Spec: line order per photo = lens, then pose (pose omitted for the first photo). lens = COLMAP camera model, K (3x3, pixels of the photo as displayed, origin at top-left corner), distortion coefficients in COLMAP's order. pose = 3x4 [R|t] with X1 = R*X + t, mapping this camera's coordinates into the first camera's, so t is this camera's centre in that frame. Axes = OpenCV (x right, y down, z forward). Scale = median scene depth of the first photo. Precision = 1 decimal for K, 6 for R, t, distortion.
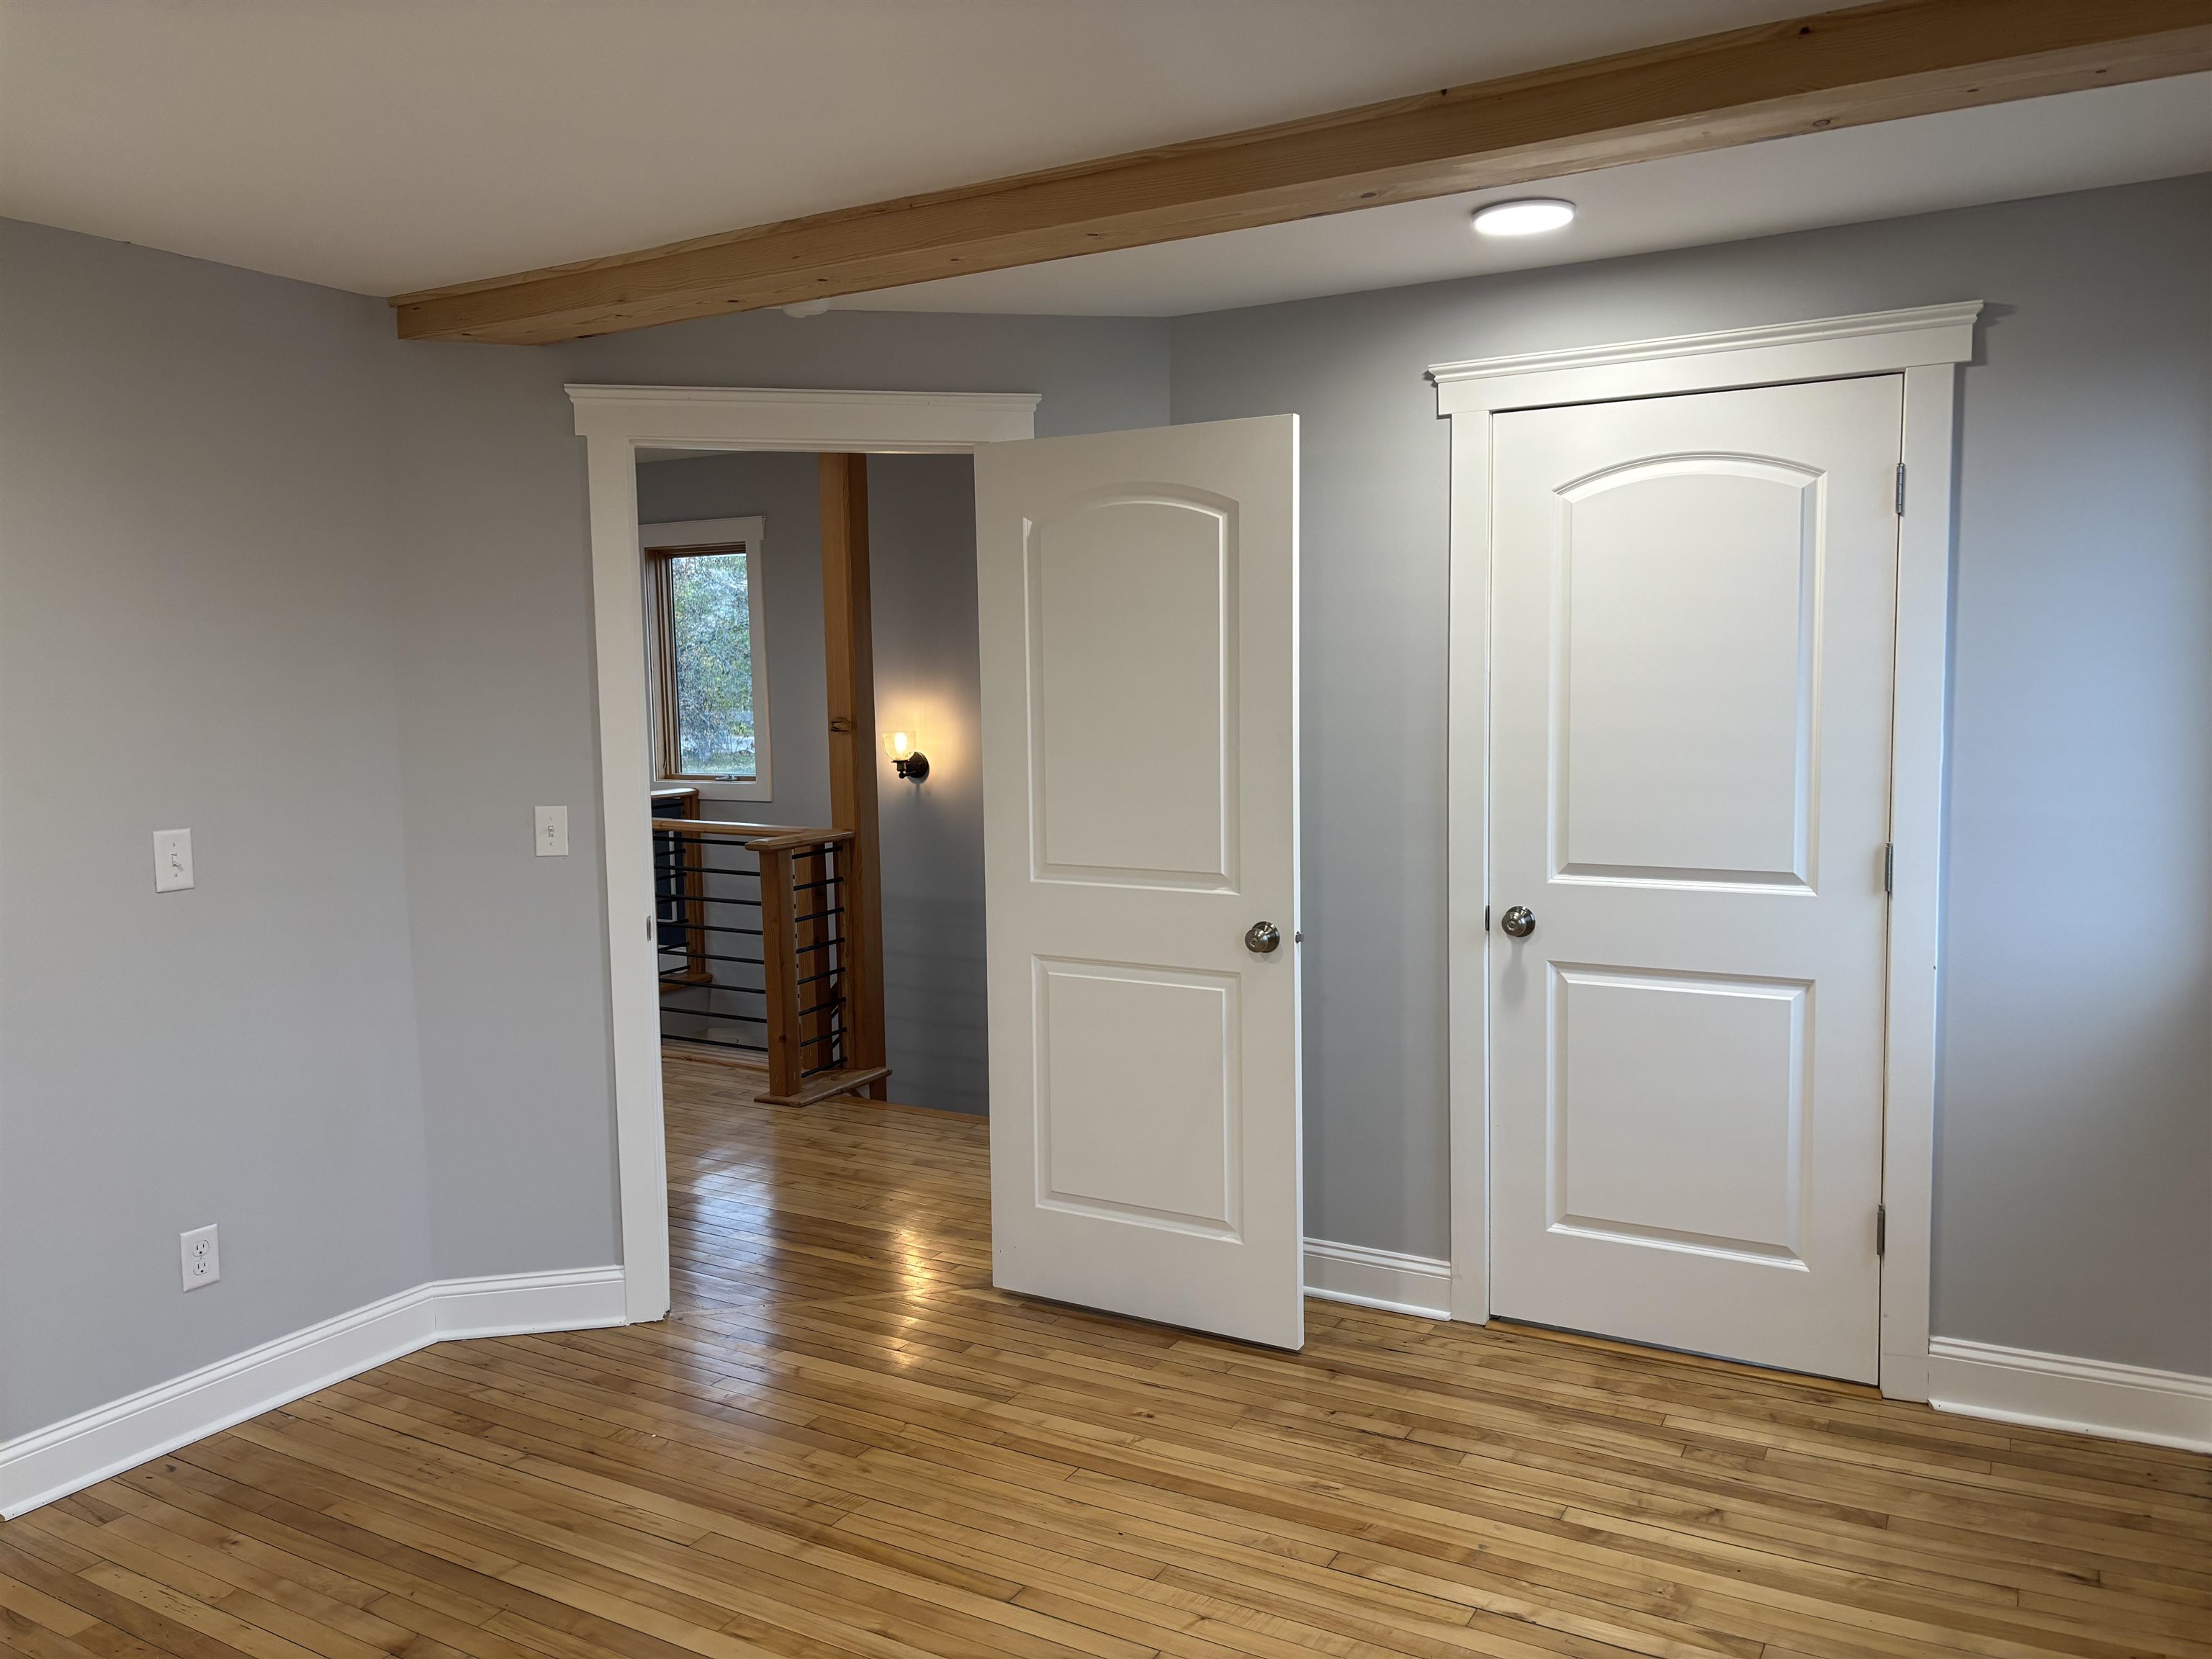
lens RADIAL K [[1670.5, 0, 1106.0], [0, 1670.5, 829.5], [0, 0, 1]] dist [0.041641, -0.046368]
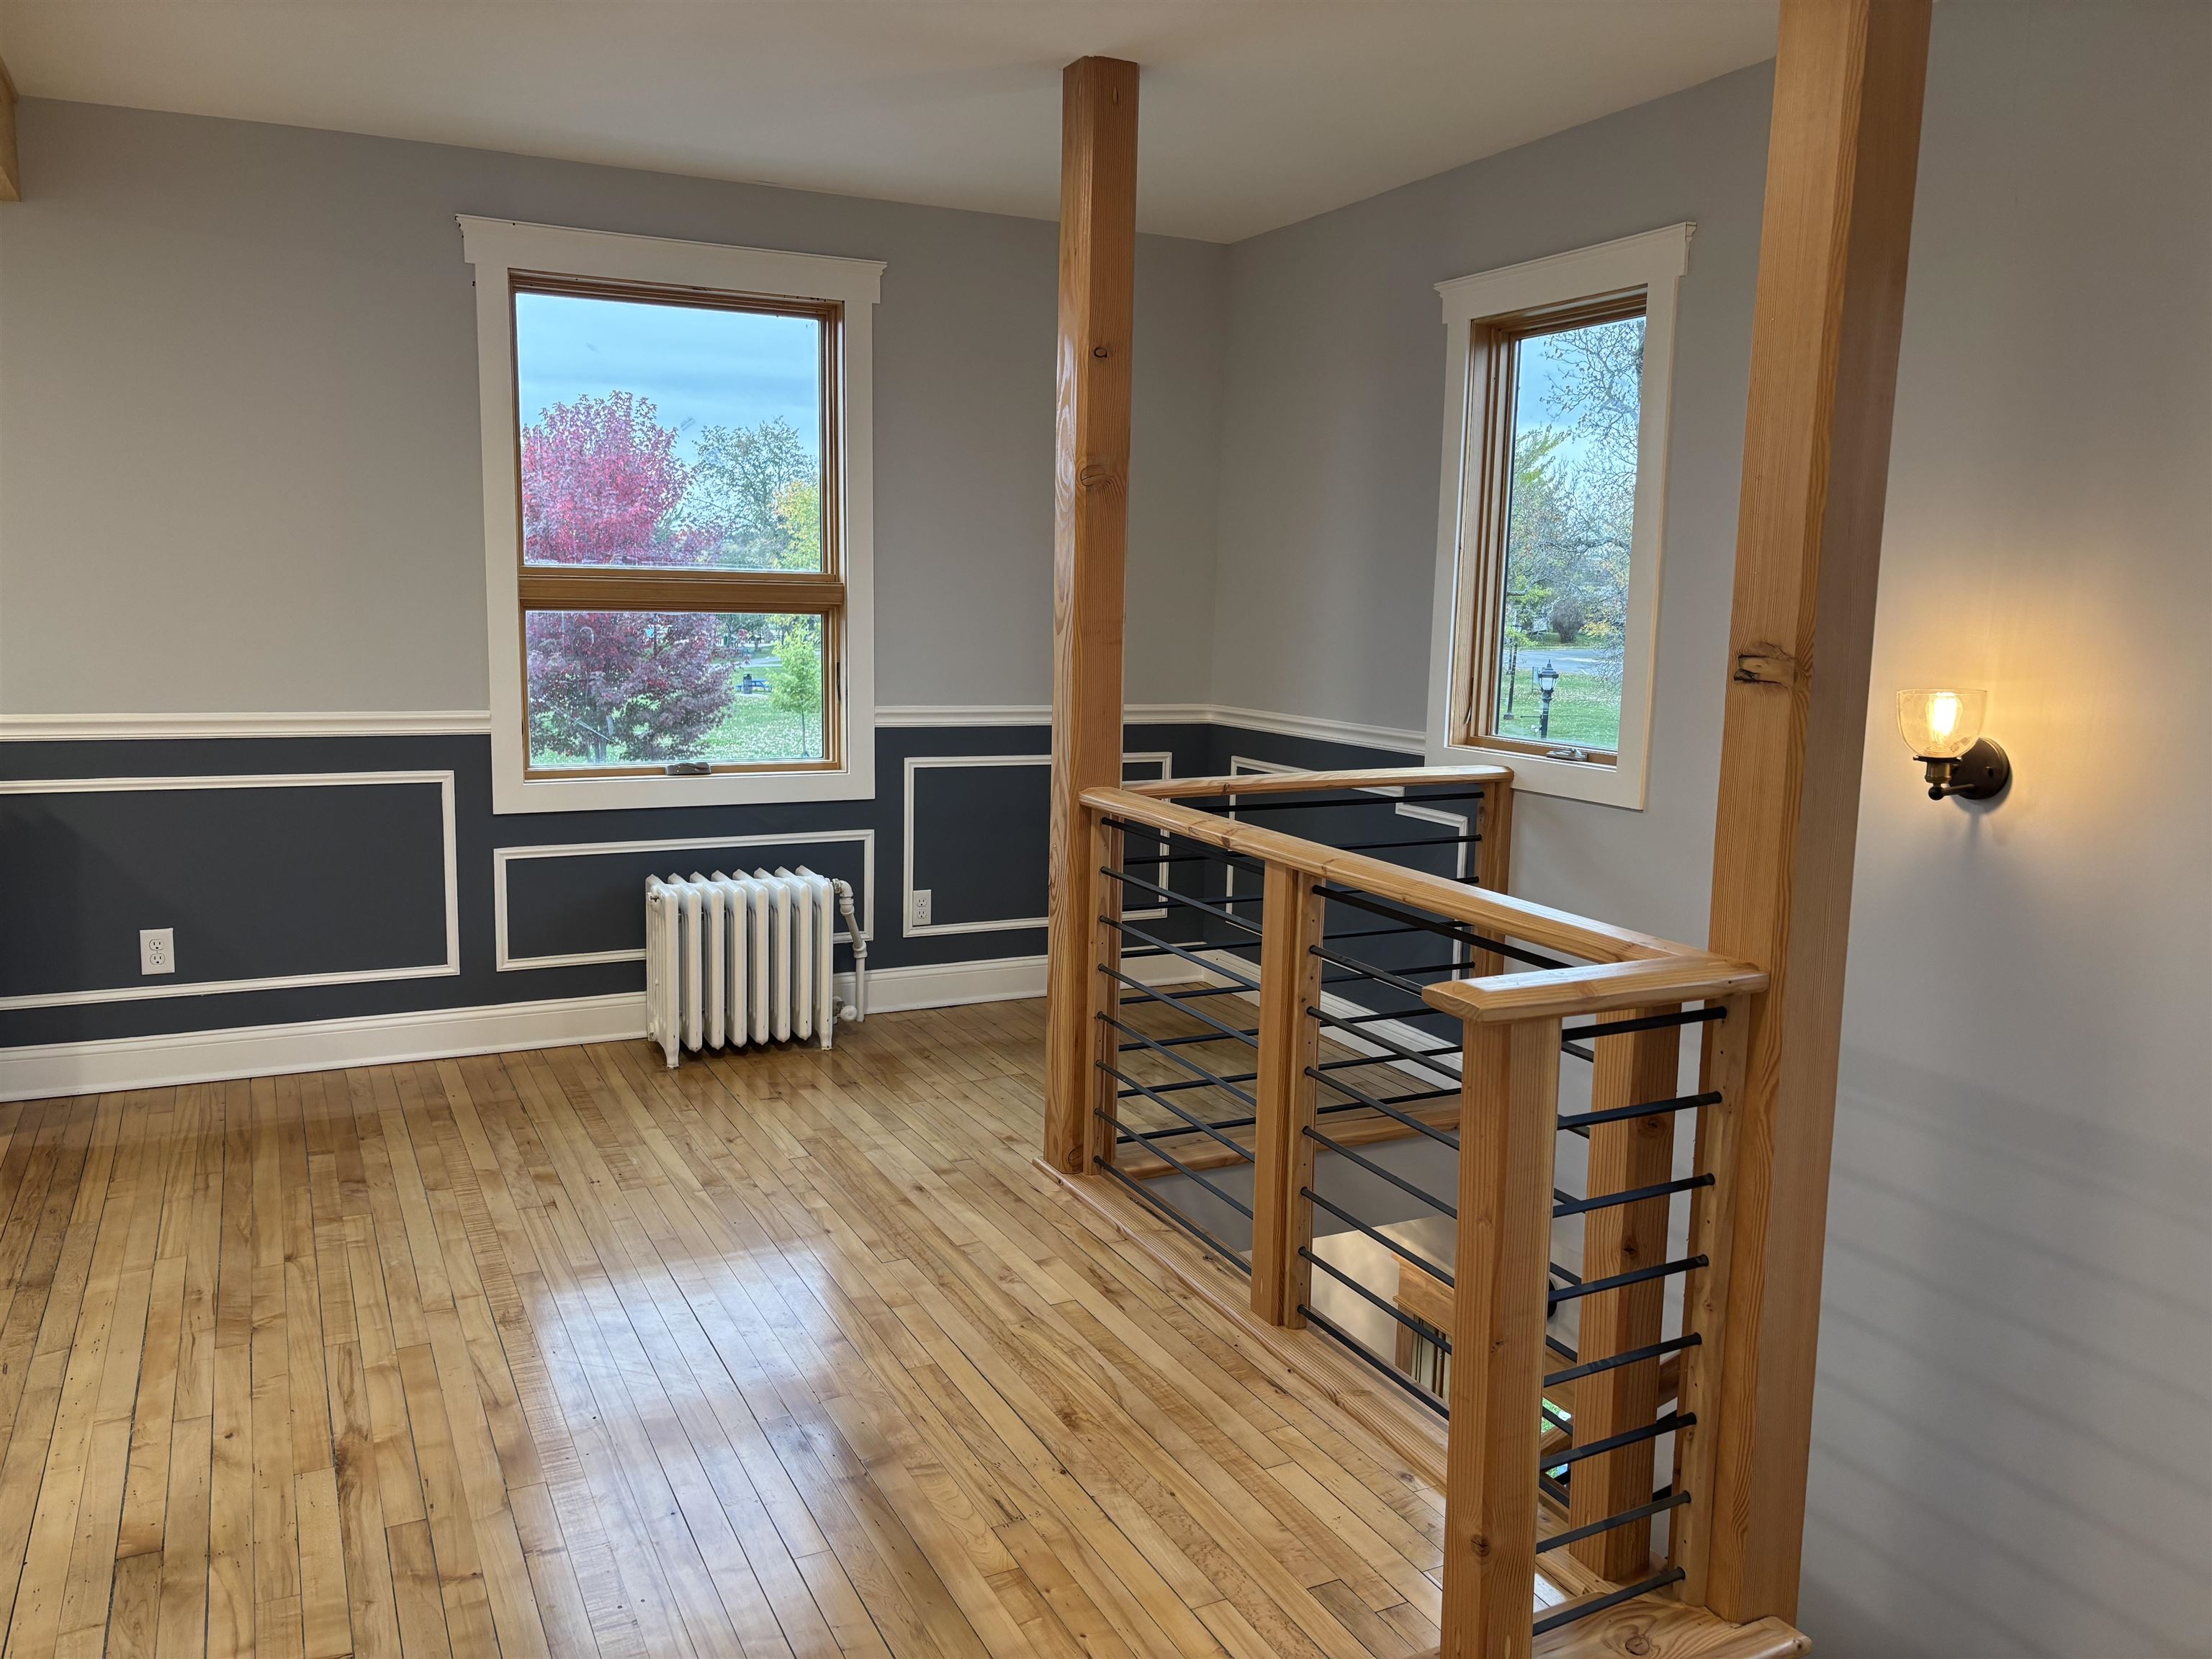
lens RADIAL K [[1670.5, 0, 1106.0], [0, 1670.5, 829.5], [0, 0, 1]] dist [0.041641, -0.046368]
pose [[0.835881, 0.110664, -0.537639, -0.079778], [-0.087265, 0.993801, 0.068884, -0.040001], [0.541929, -0.010662, 0.840357, 0.621454]]
